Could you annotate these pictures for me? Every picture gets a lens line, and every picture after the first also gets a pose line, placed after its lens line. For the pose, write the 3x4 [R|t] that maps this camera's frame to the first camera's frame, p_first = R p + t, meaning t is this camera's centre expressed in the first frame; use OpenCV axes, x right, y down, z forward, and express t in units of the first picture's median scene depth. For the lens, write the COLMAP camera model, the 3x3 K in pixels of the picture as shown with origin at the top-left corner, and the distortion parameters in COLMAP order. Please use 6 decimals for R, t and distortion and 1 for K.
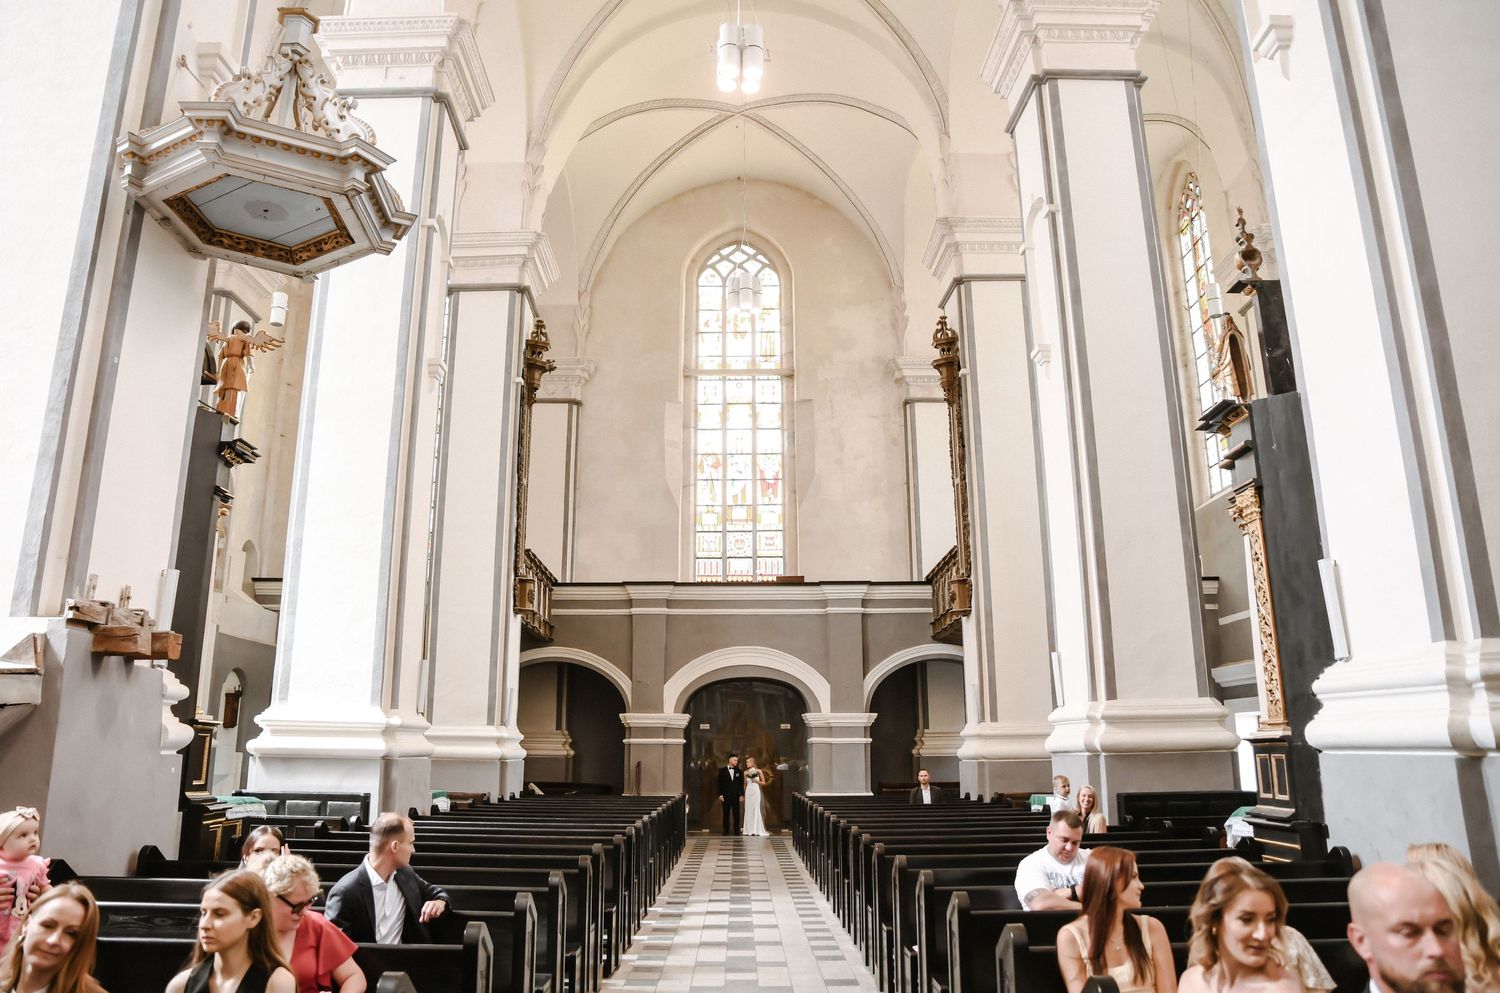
lens RADIAL K [[1077.1, 0, 717.3], [0, 1077.1, 474.4], [0, 0, 1]] dist [-0.096771, 0.067854]
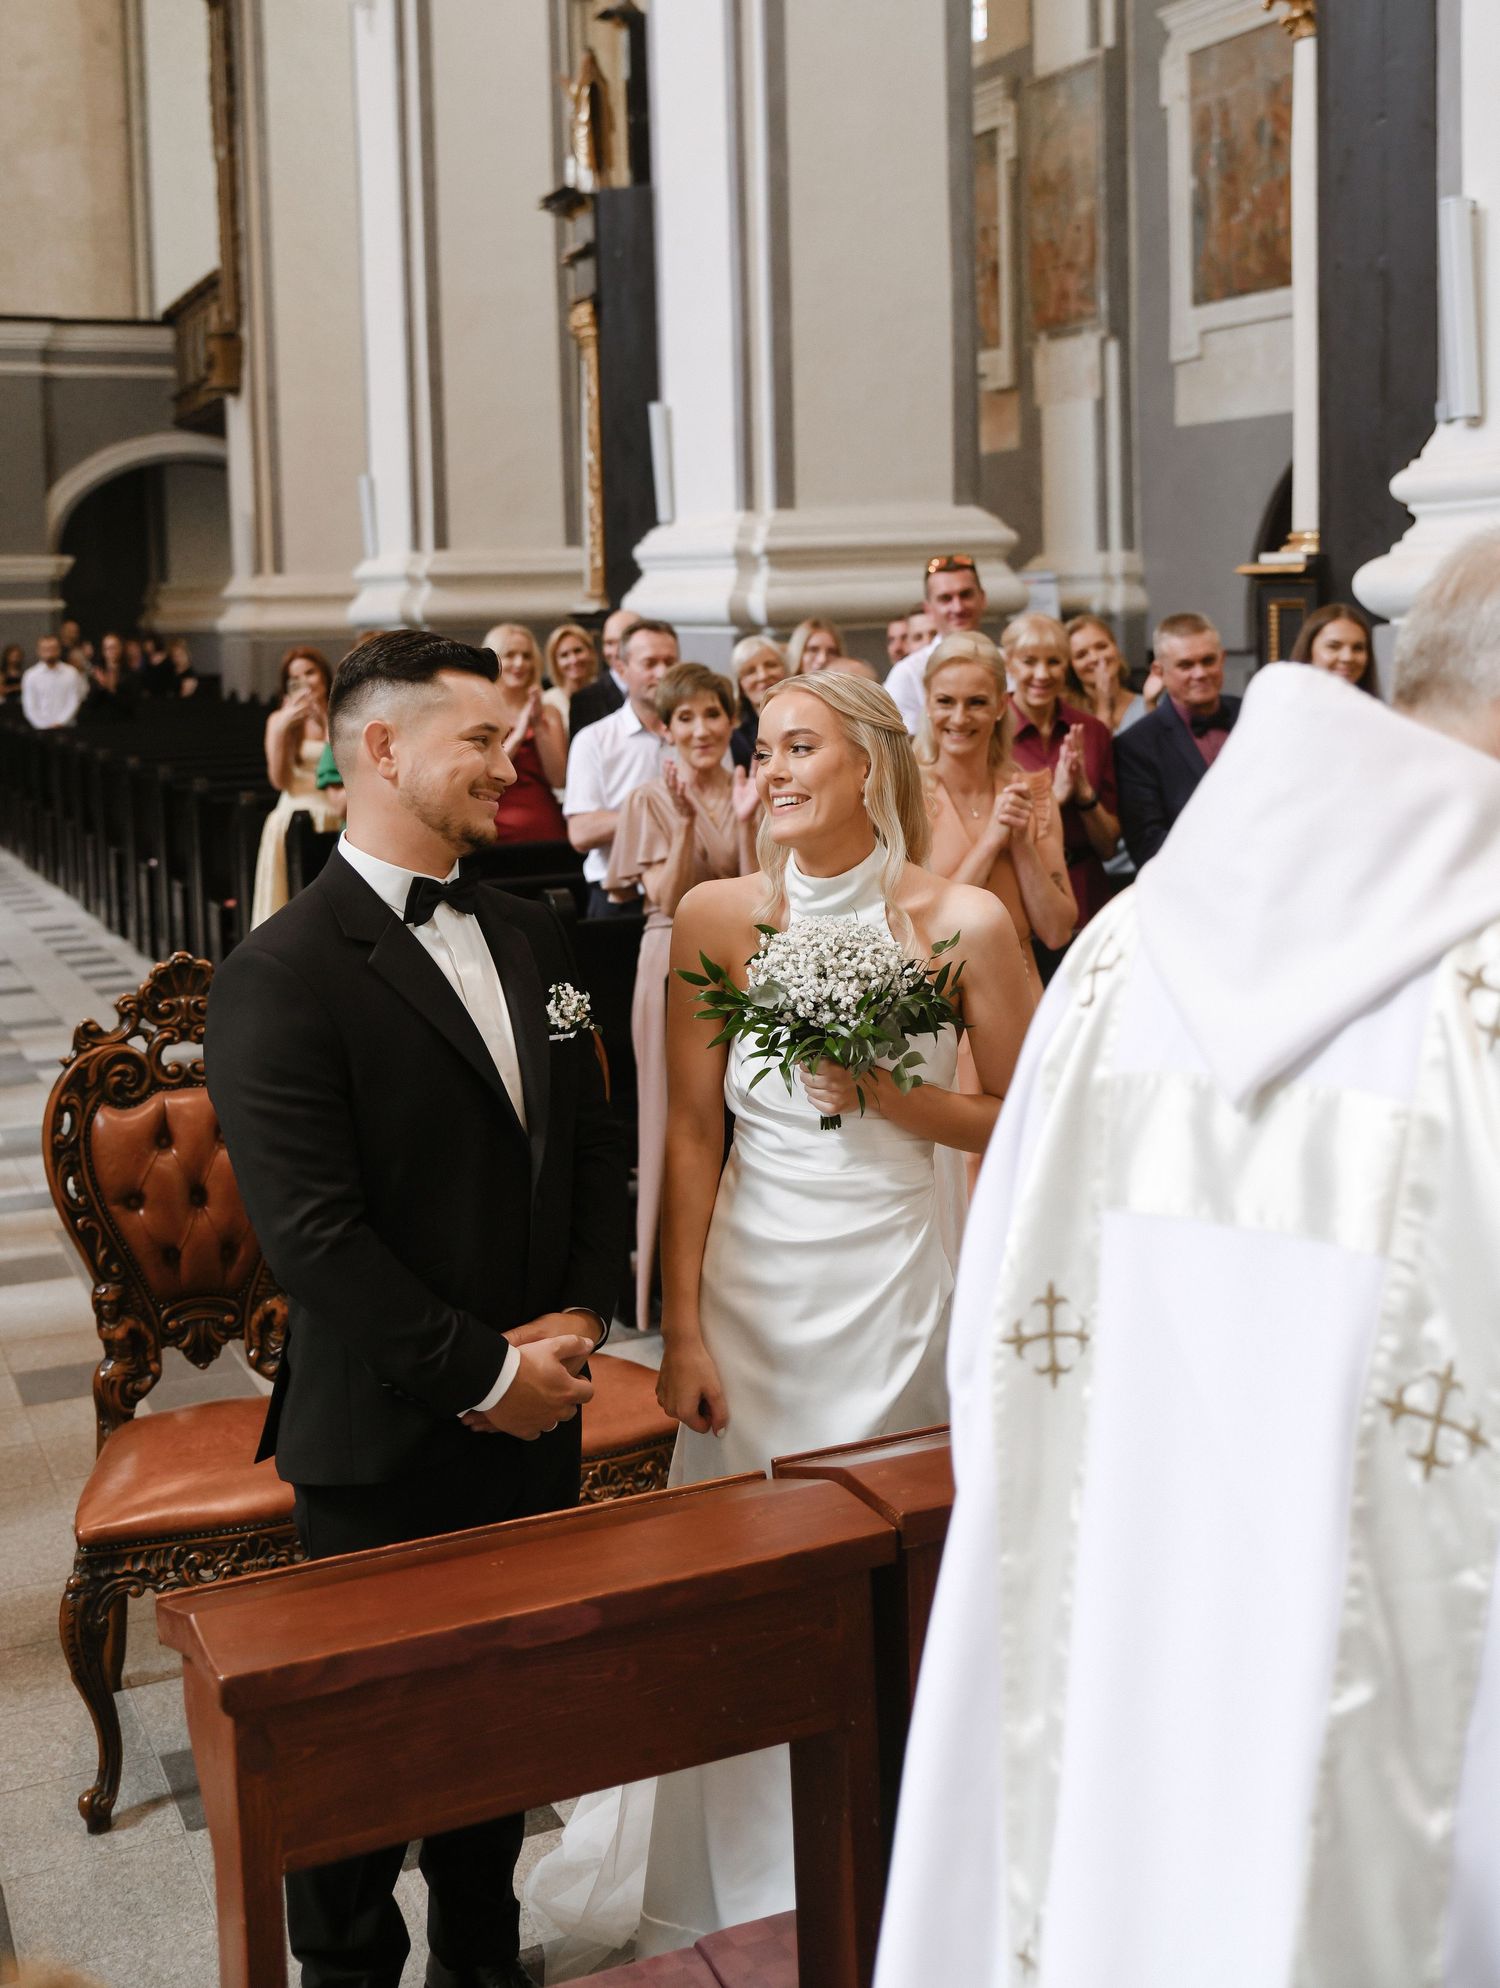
lens RADIAL K [[2318.7, 0, 827.5], [0, 2318.7, 829.5], [0, 0, 1]] dist [-0.073065, 0.000000]
pose [[0.892019, -0.067059, 0.446997, -0.055086], [-0.090221, 0.942617, 0.321456, -0.077351], [-0.442903, -0.327073, 0.834781, -0.268695]]
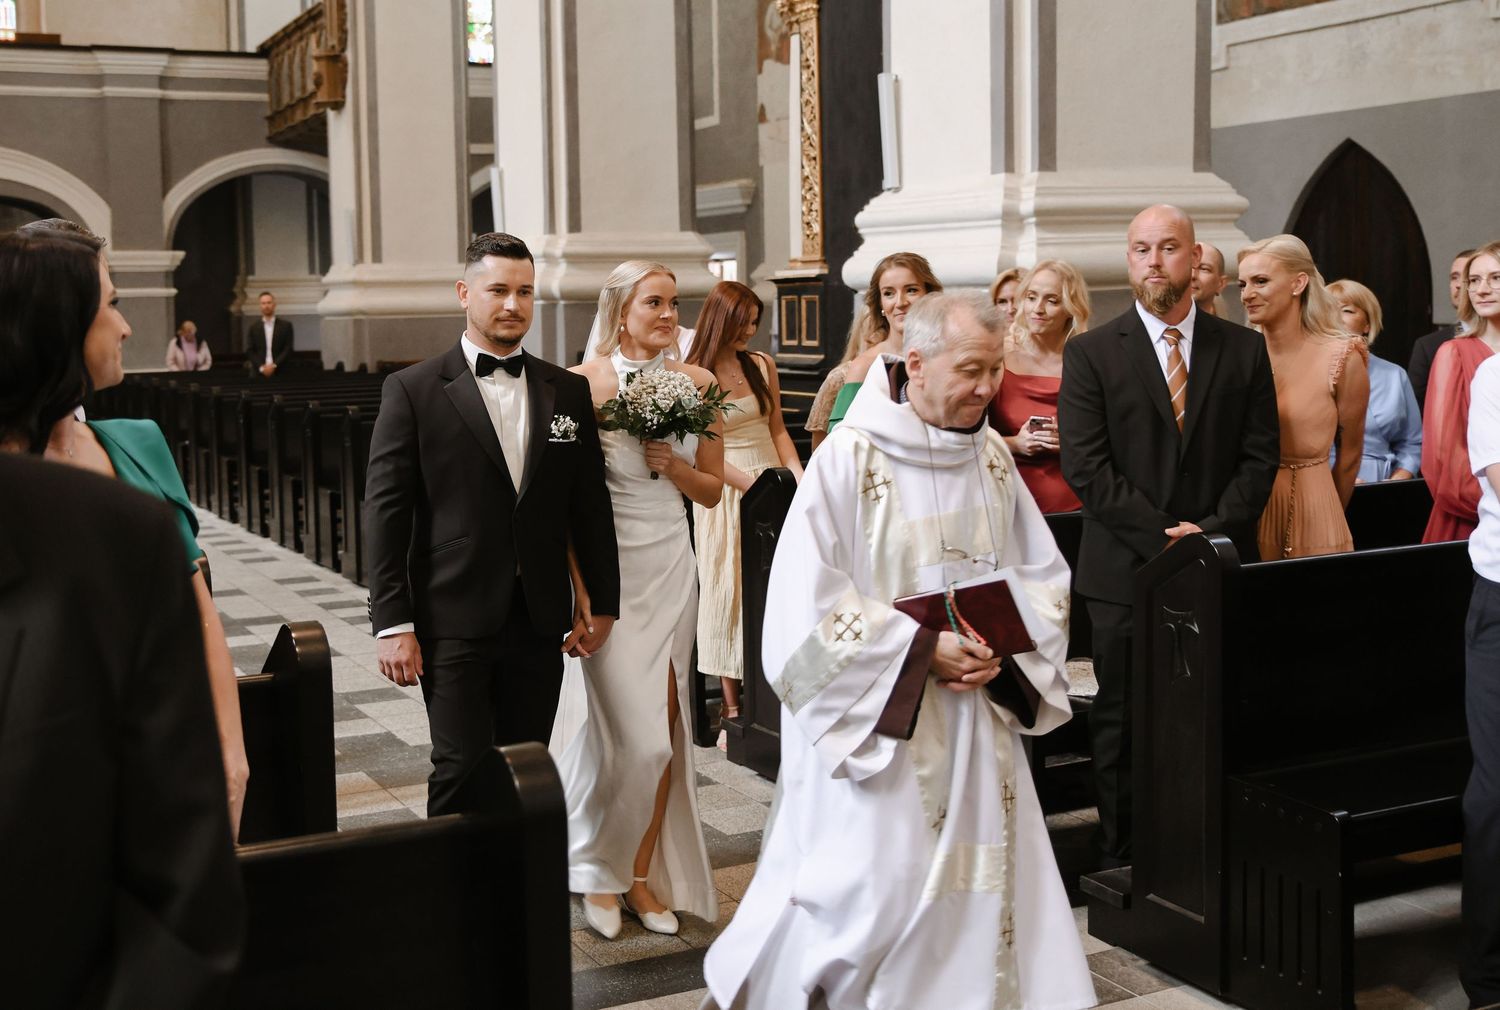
lens RADIAL K [[1662.3, 0, 737.8], [0, 1662.3, 490.3], [0, 0, 1]] dist [-0.053441, 0.000000]
pose [[0.866816, -0.078586, 0.492397, -0.085283], [-0.101393, 0.939091, 0.328370, -0.012122], [-0.488211, -0.334562, 0.806051, -0.057758]]
